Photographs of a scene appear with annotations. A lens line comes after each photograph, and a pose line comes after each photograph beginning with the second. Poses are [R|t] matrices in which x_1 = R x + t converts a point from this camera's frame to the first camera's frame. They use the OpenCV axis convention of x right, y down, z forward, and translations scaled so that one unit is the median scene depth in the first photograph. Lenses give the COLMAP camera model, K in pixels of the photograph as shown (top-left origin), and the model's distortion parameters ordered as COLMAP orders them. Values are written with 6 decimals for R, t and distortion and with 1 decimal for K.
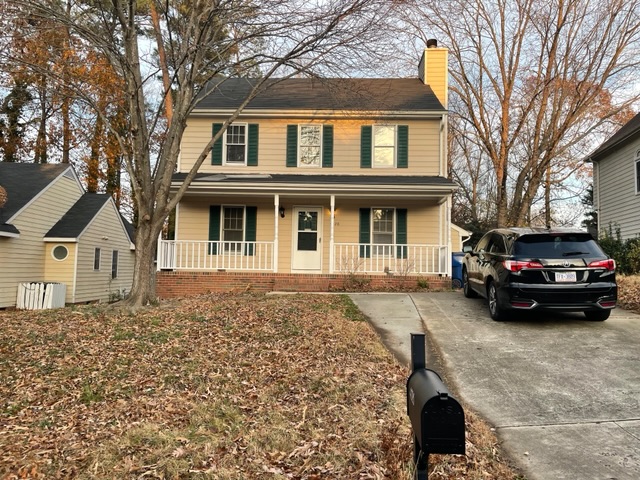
lens RADIAL K [[478.6, 0, 320.0], [0, 478.6, 240.0], [0, 0, 1]] dist [0.089285, -0.130254]
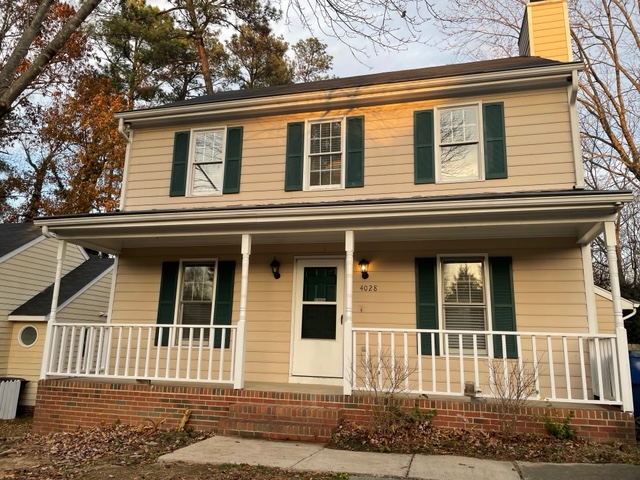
lens RADIAL K [[478.6, 0, 320.0], [0, 478.6, 240.0], [0, 0, 1]] dist [0.089285, -0.130254]
pose [[0.976225, -0.039552, -0.213121, 0.093583], [0.008311, 0.989319, -0.145533, -0.009943], [0.216601, 0.140301, 0.966126, 0.460517]]
